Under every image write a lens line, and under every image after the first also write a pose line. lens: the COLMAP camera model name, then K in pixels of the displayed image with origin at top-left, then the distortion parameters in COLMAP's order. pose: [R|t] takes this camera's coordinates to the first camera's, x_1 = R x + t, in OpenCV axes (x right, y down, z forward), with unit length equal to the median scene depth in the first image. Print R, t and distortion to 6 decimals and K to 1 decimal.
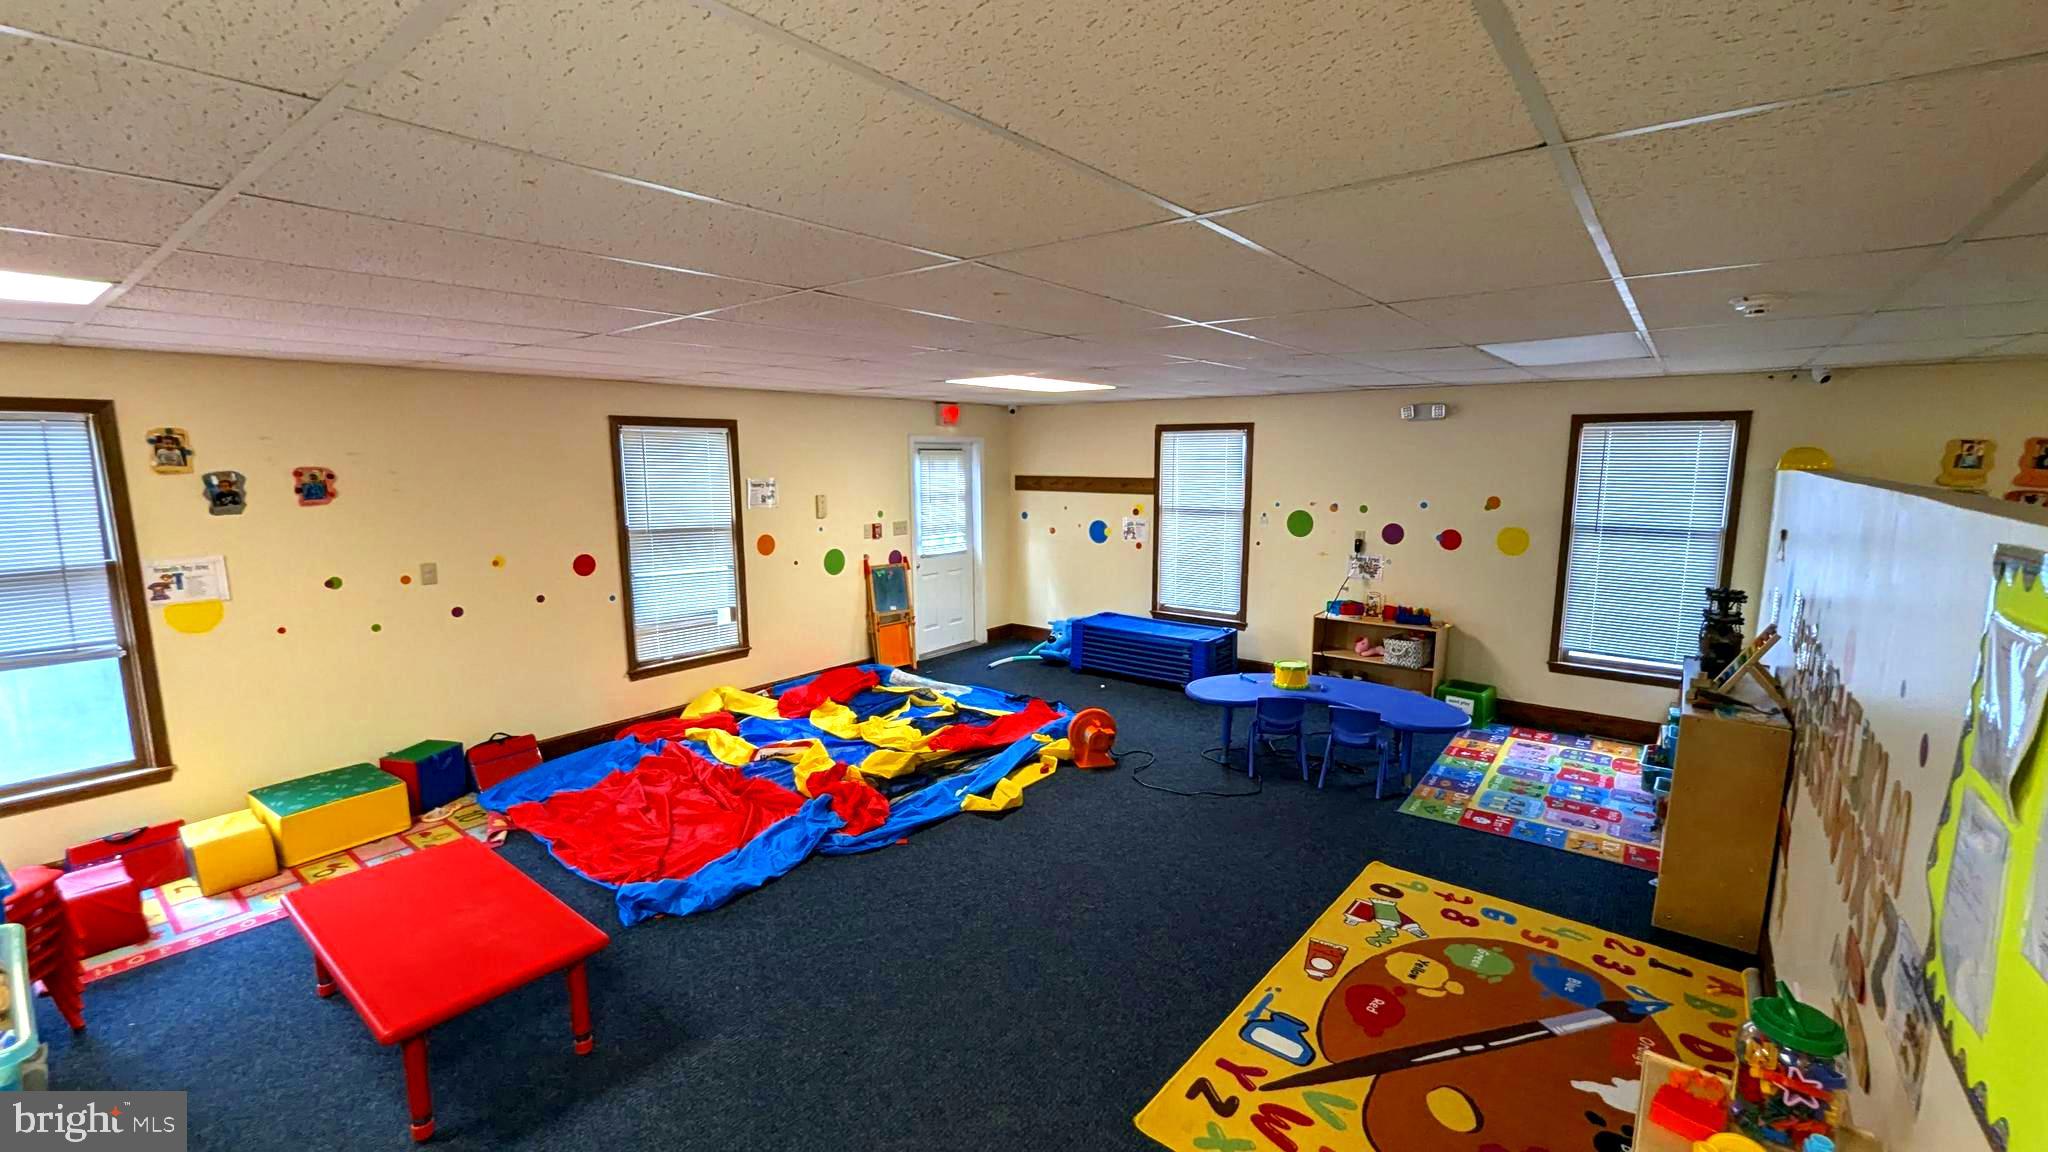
lens RADIAL K [[849.6, 0, 1032.5], [0, 849.6, 576.1], [0, 0, 1]] dist [0.000266, 0.000160]
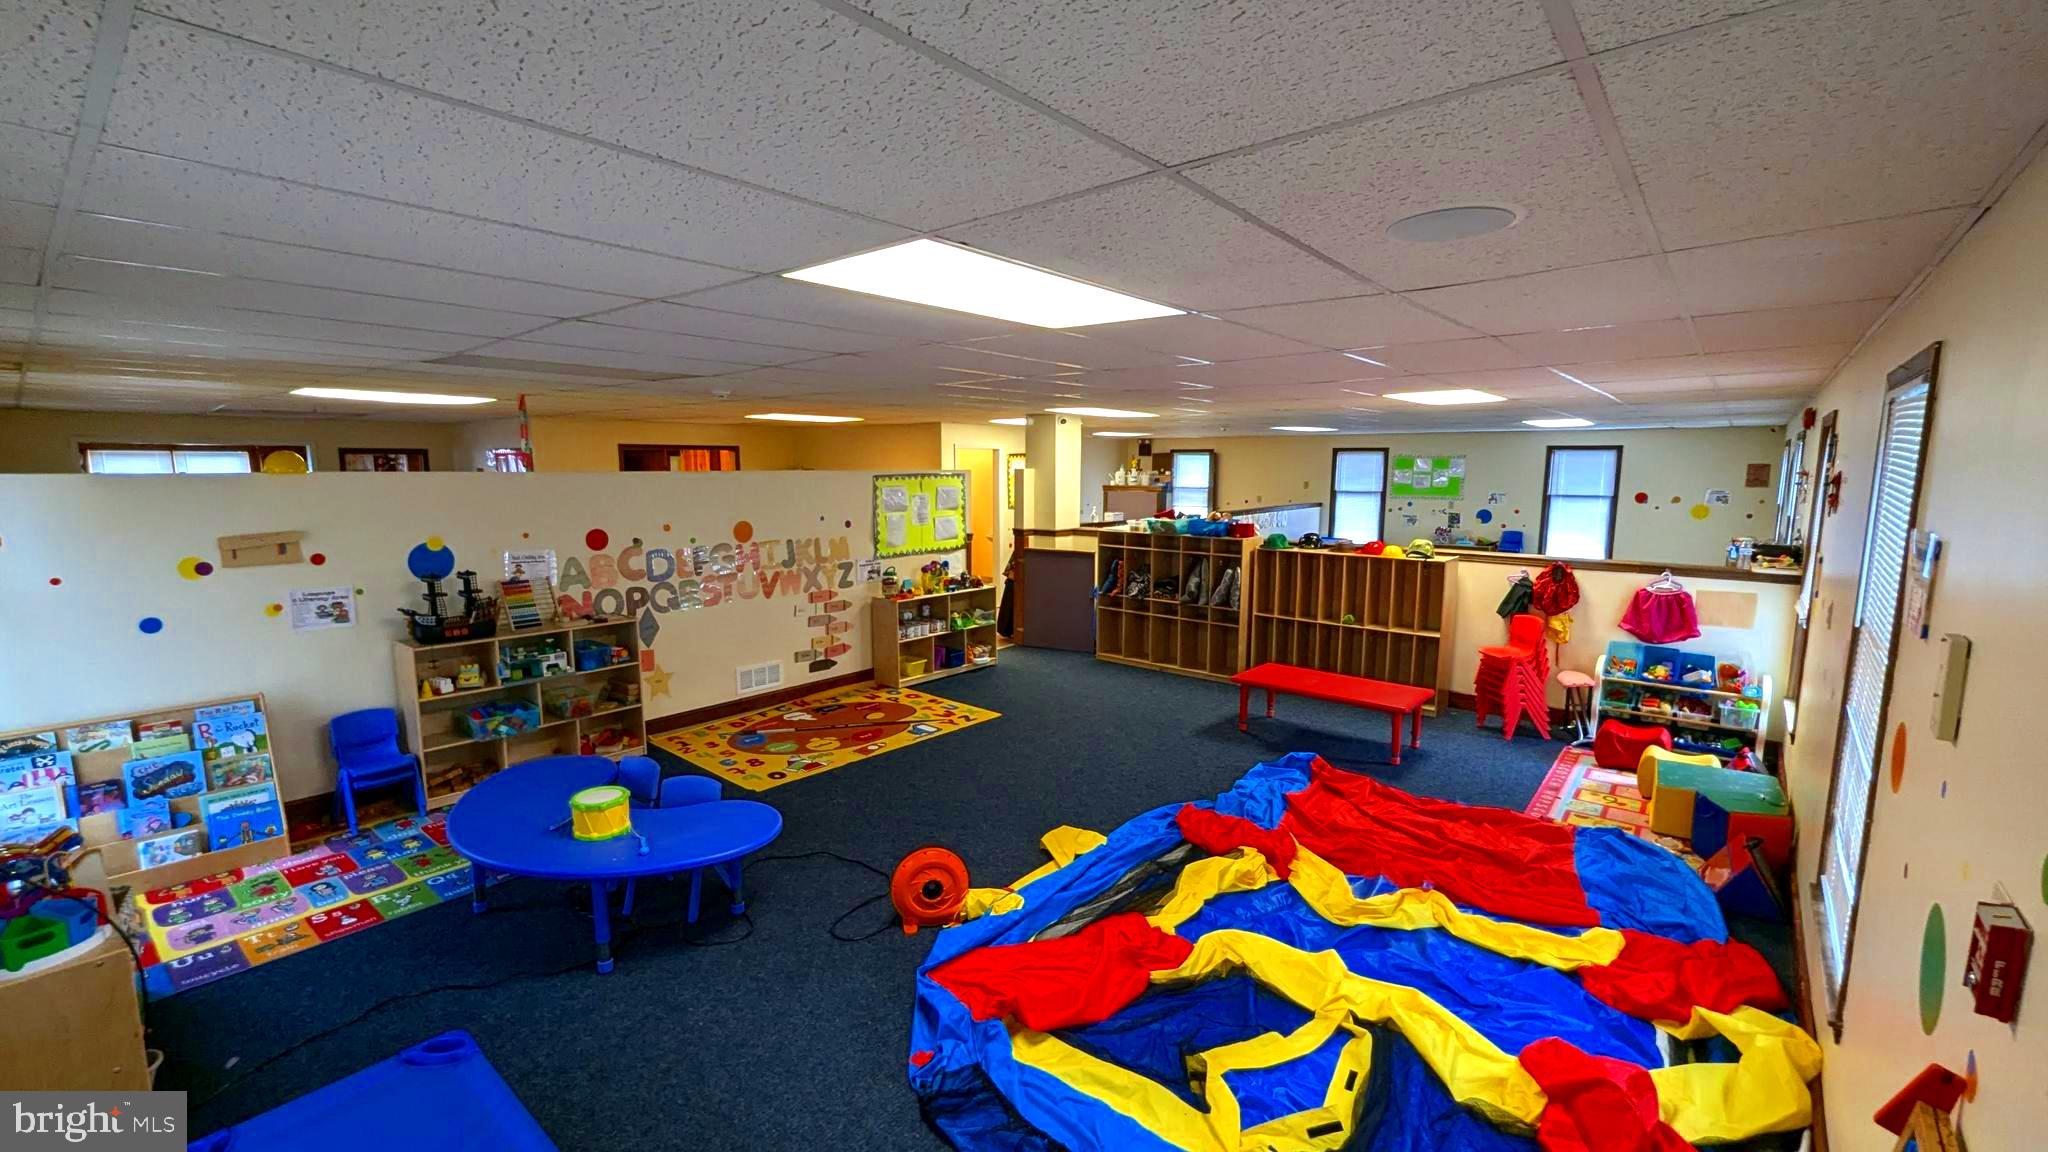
lens RADIAL K [[849.6, 0, 1029.5], [0, 849.6, 577.9], [0, 0, 1]] dist [0.000266, 0.000160]
pose [[-0.999247, -0.004945, 0.038477, -0.031819], [0.005781, 0.961781, 0.273757, -0.229835], [-0.038360, 0.273774, -0.961029, 1.638272]]
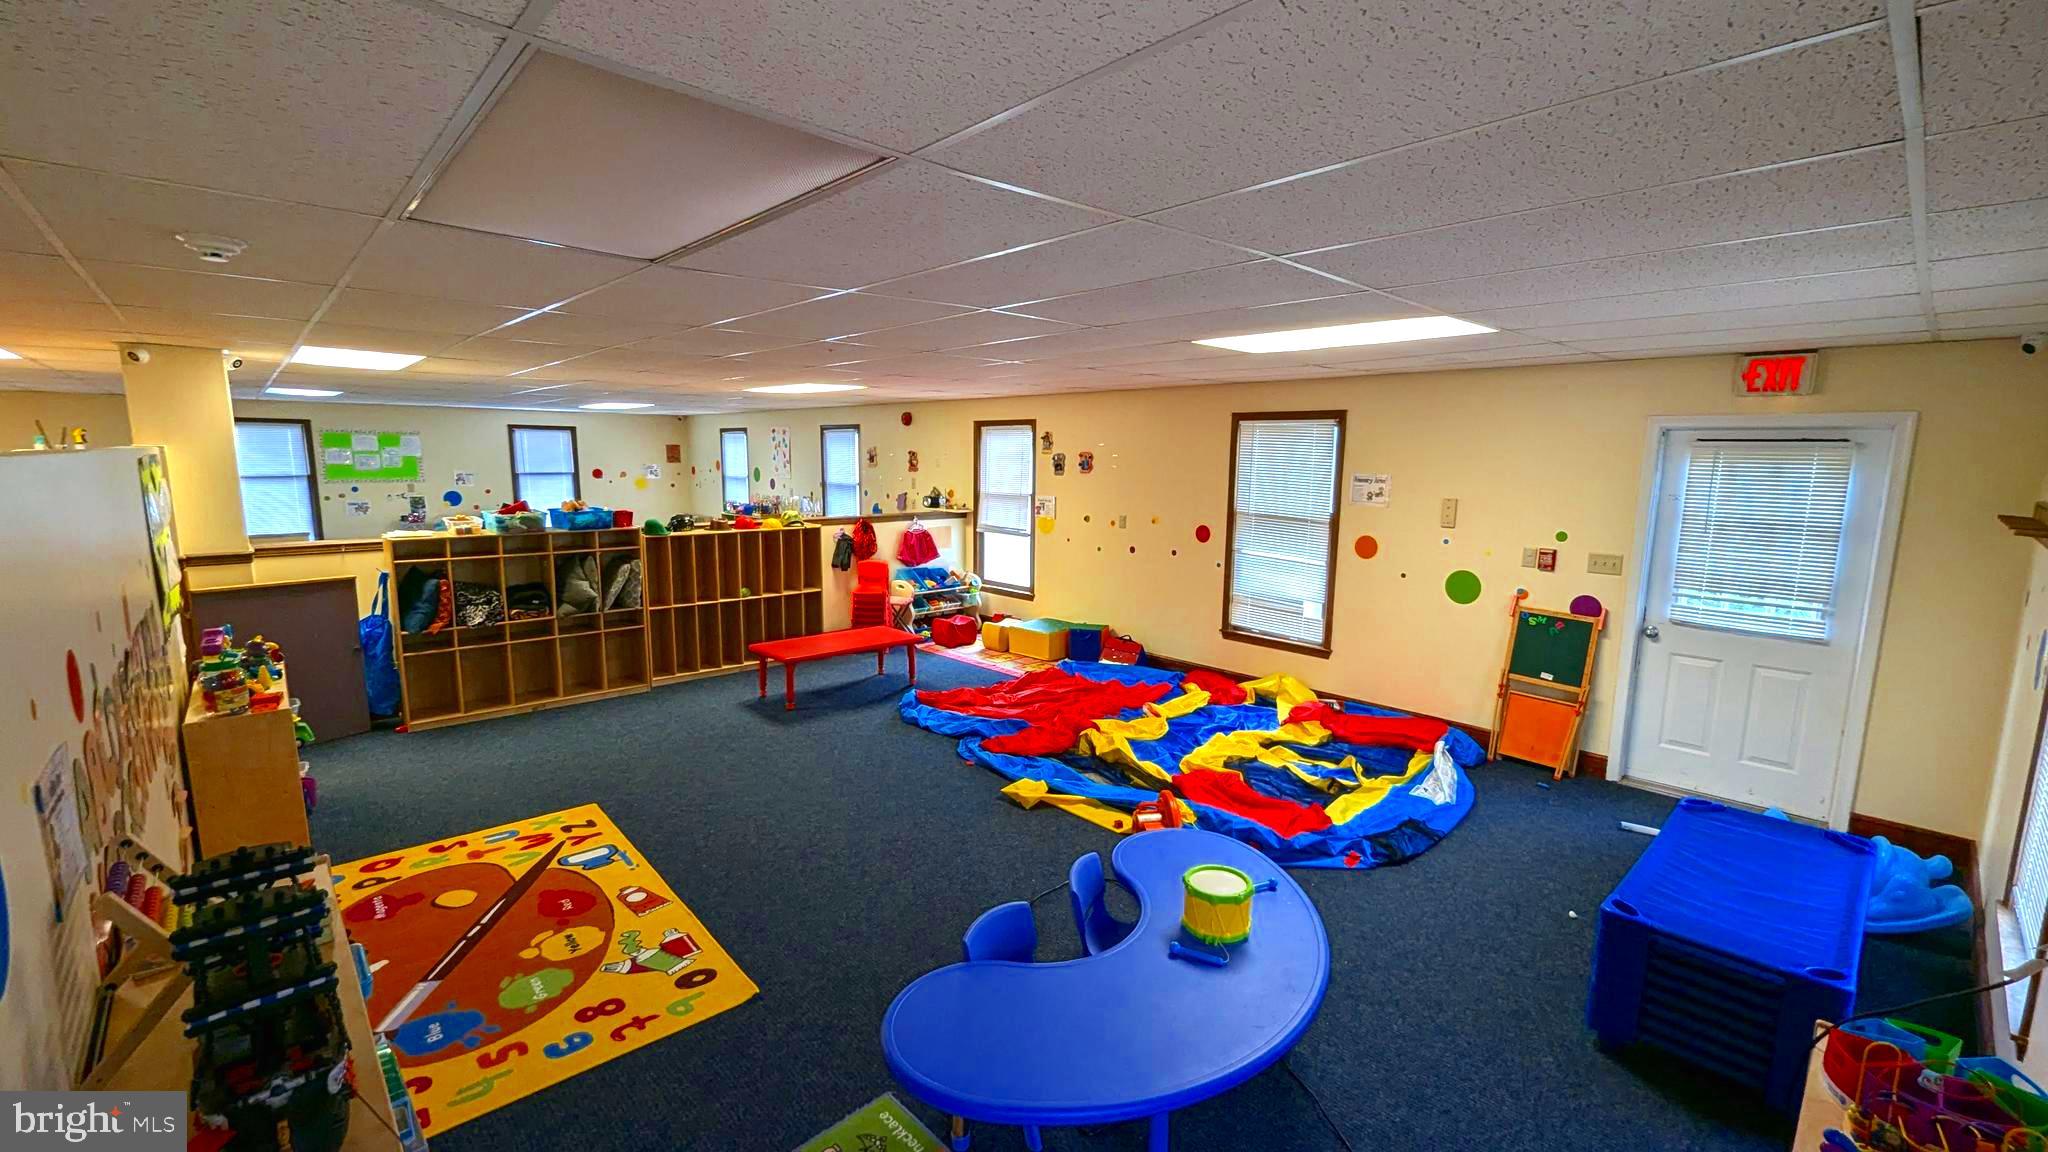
lens RADIAL K [[849.6, 0, 1026.5], [0, 849.6, 583.7], [0, 0, 1]] dist [0.000266, 0.000160]
pose [[-0.158893, 0.151880, -0.975544, 0.805091], [-0.152803, 0.972408, 0.176280, -0.131739], [0.975400, 0.177076, -0.131301, 0.991289]]
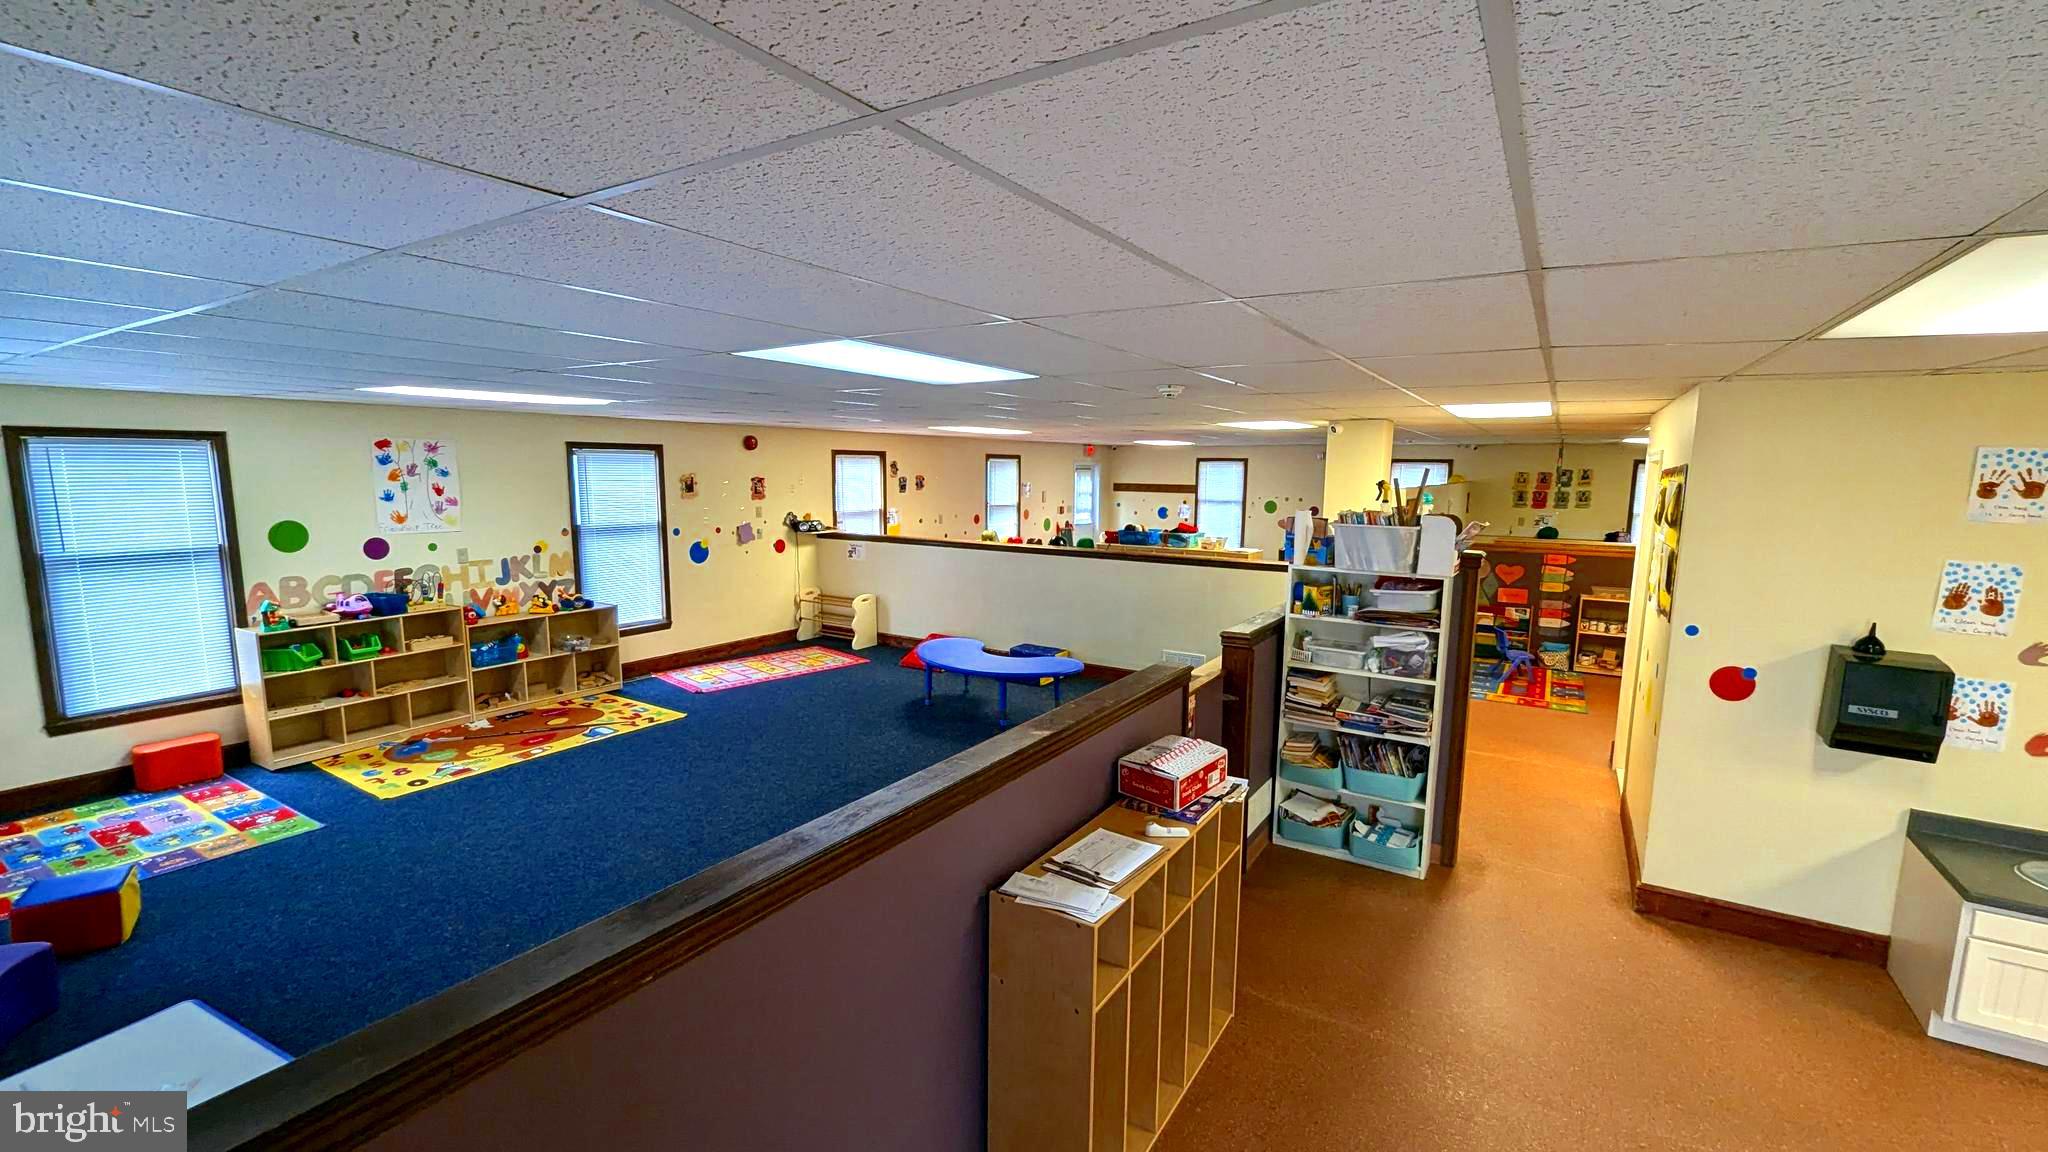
lens RADIAL K [[849.6, 0, 1029.8], [0, 849.6, 588.5], [0, 0, 1]] dist [0.000266, 0.000160]
pose [[-0.991488, 0.010929, -0.129741, -0.302222], [-0.026812, 0.957976, 0.285592, -0.271563], [0.127410, 0.286640, -0.949528, 1.754121]]
